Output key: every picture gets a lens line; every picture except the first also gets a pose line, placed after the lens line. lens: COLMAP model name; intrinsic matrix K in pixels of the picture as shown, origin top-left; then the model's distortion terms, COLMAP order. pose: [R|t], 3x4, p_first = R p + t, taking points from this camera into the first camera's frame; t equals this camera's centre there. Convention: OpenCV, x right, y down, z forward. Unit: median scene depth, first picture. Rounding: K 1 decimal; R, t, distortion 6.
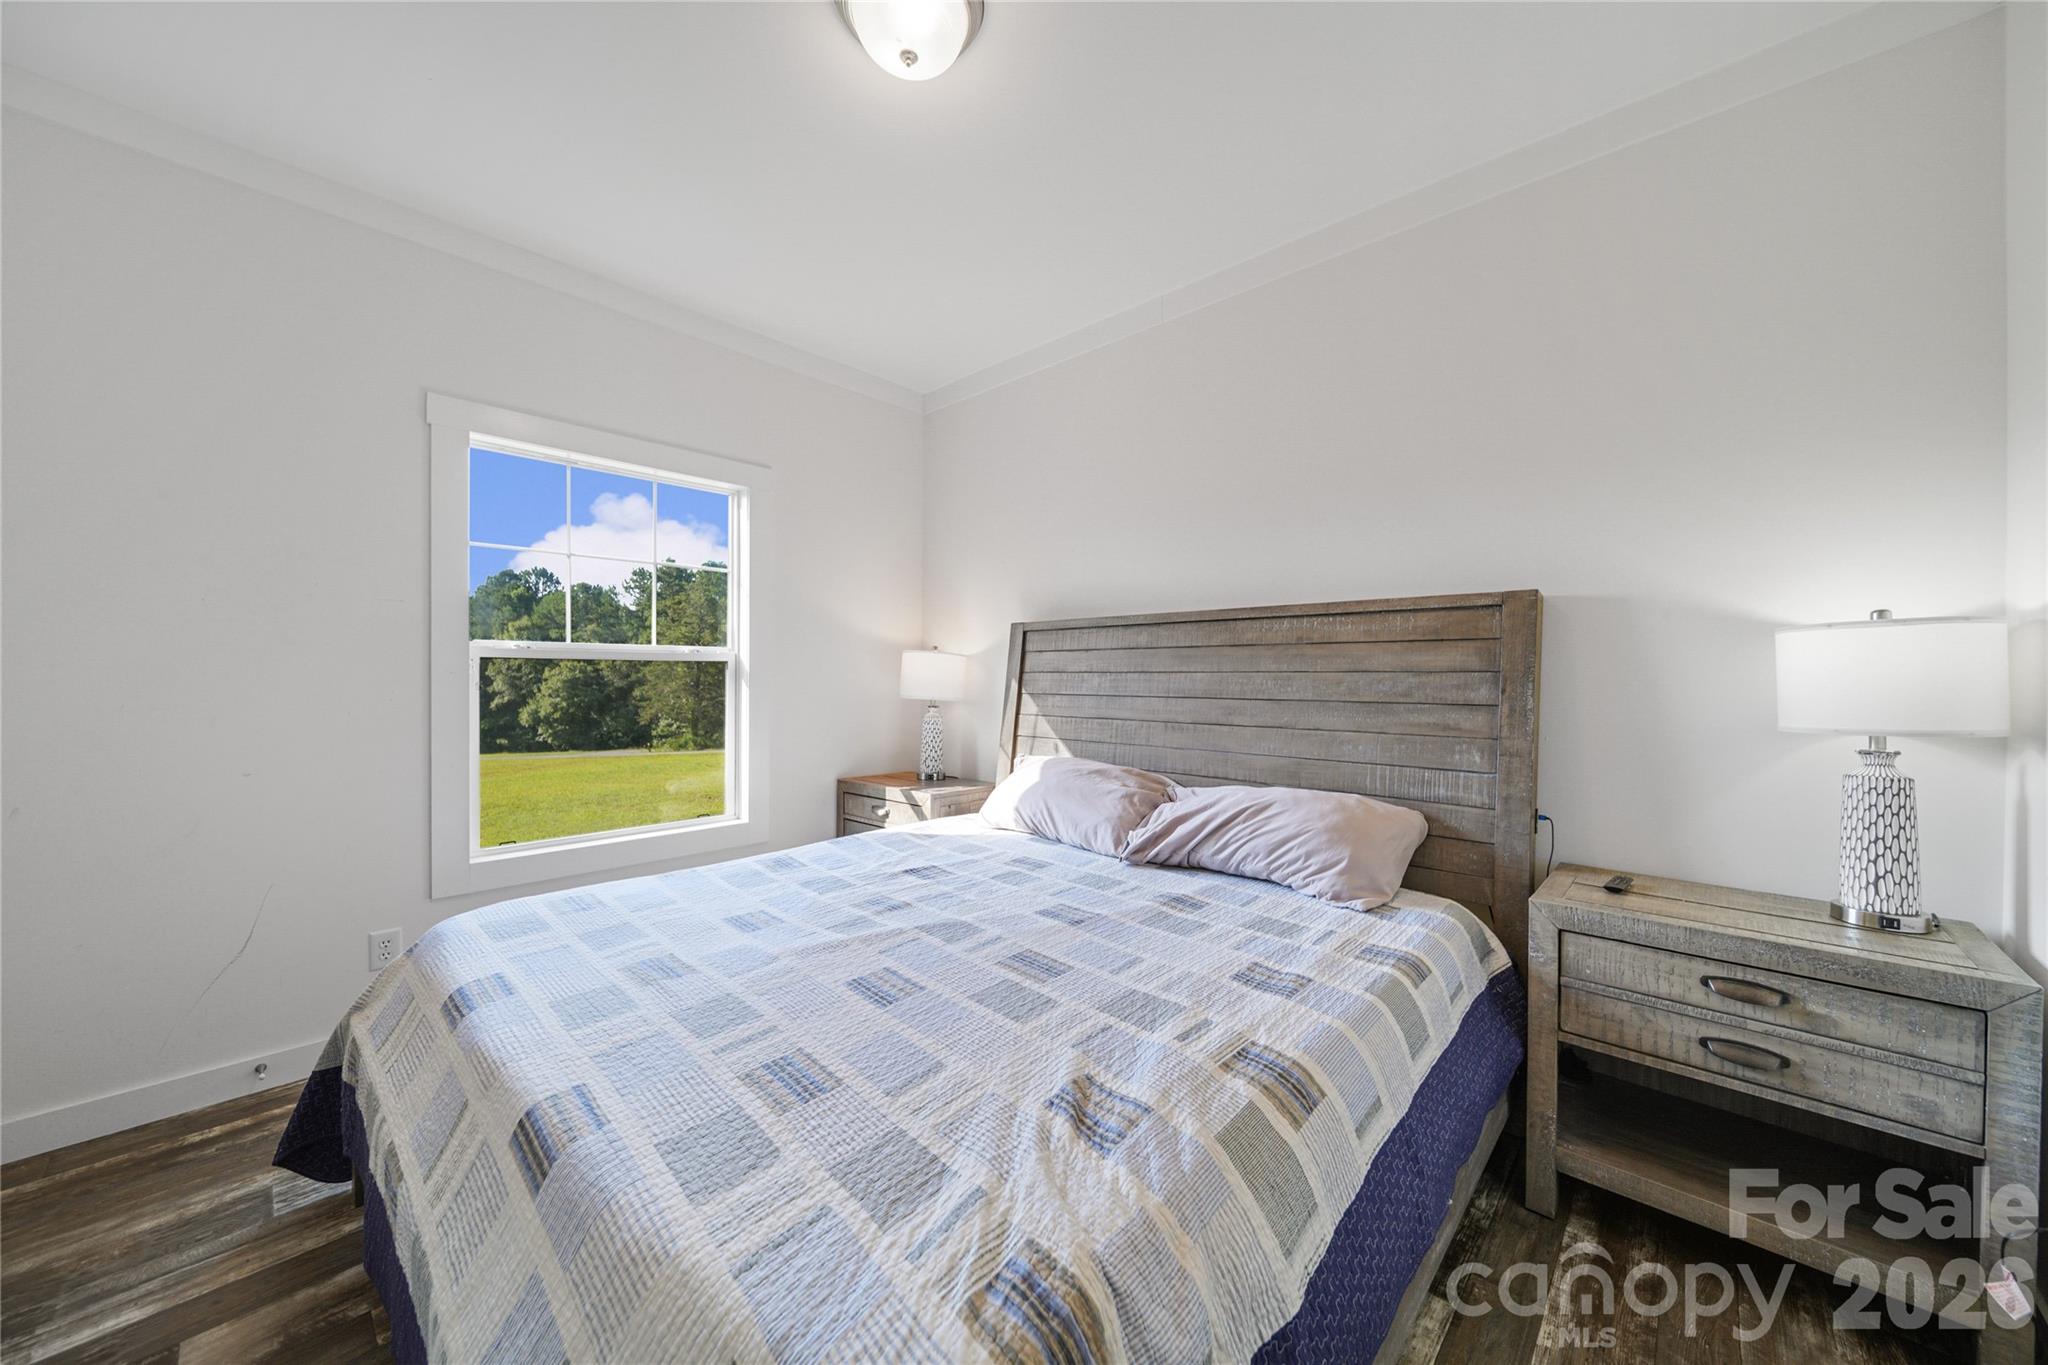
lens RADIAL K [[742.9, 0, 1034.4], [0, 742.9, 679.2], [0, 0, 1]] dist [0.000457, -0.000104]
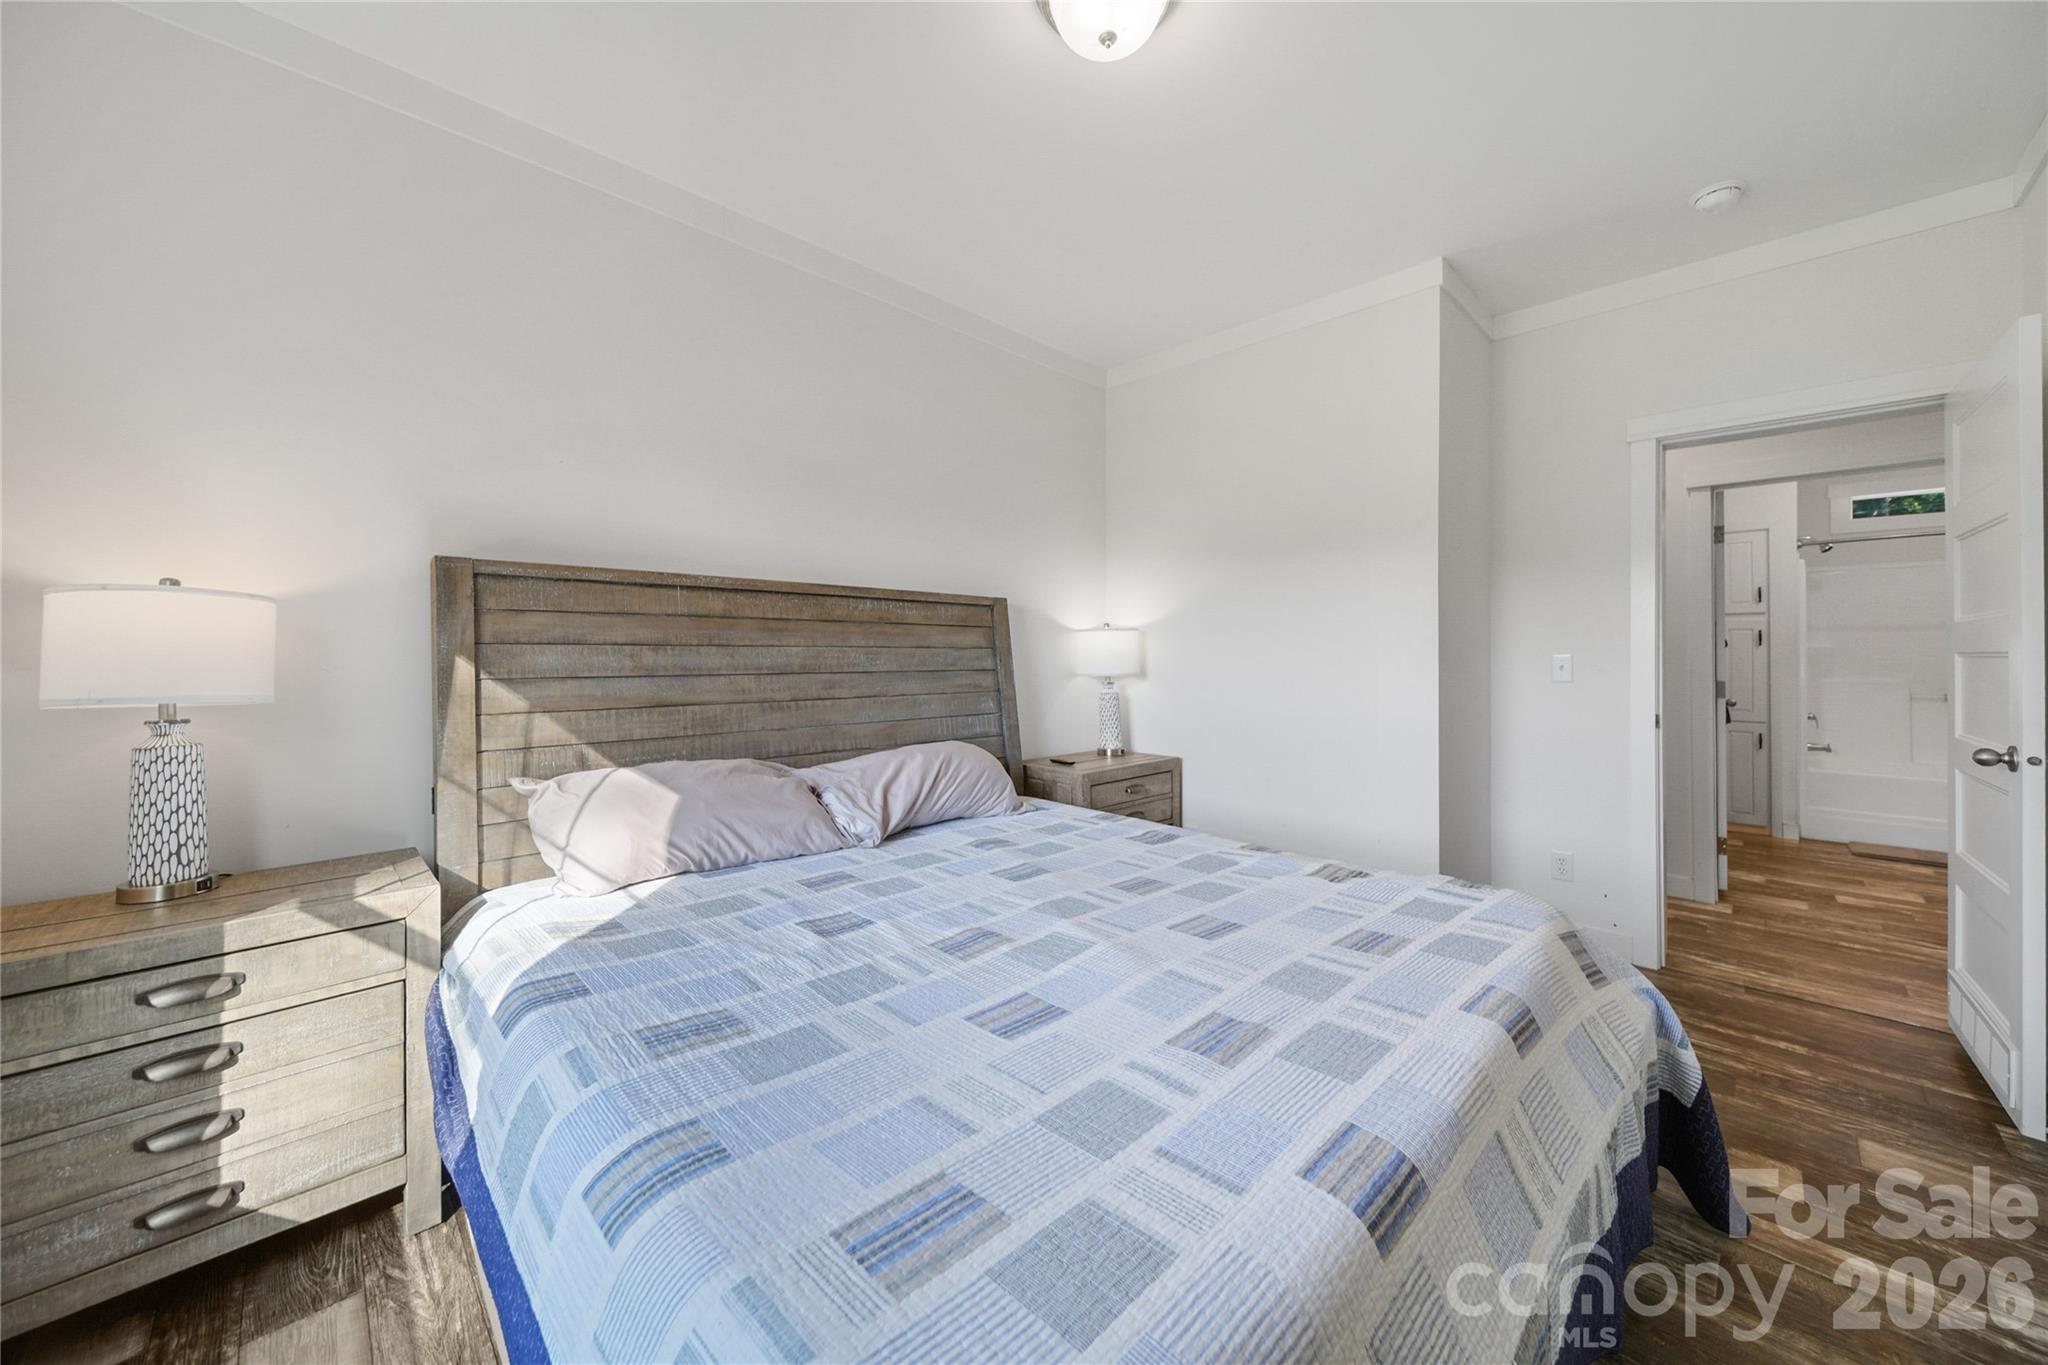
lens RADIAL K [[764.2, 0, 1019.6], [0, 764.2, 649.8], [0, 0, 1]] dist [-0.001204, -0.000179]
pose [[0.025124, -0.000309, 0.999684, -0.908329], [-0.000572, 1.000000, 0.000324, -0.006682], [-0.999684, -0.000580, 0.025124, 0.829821]]
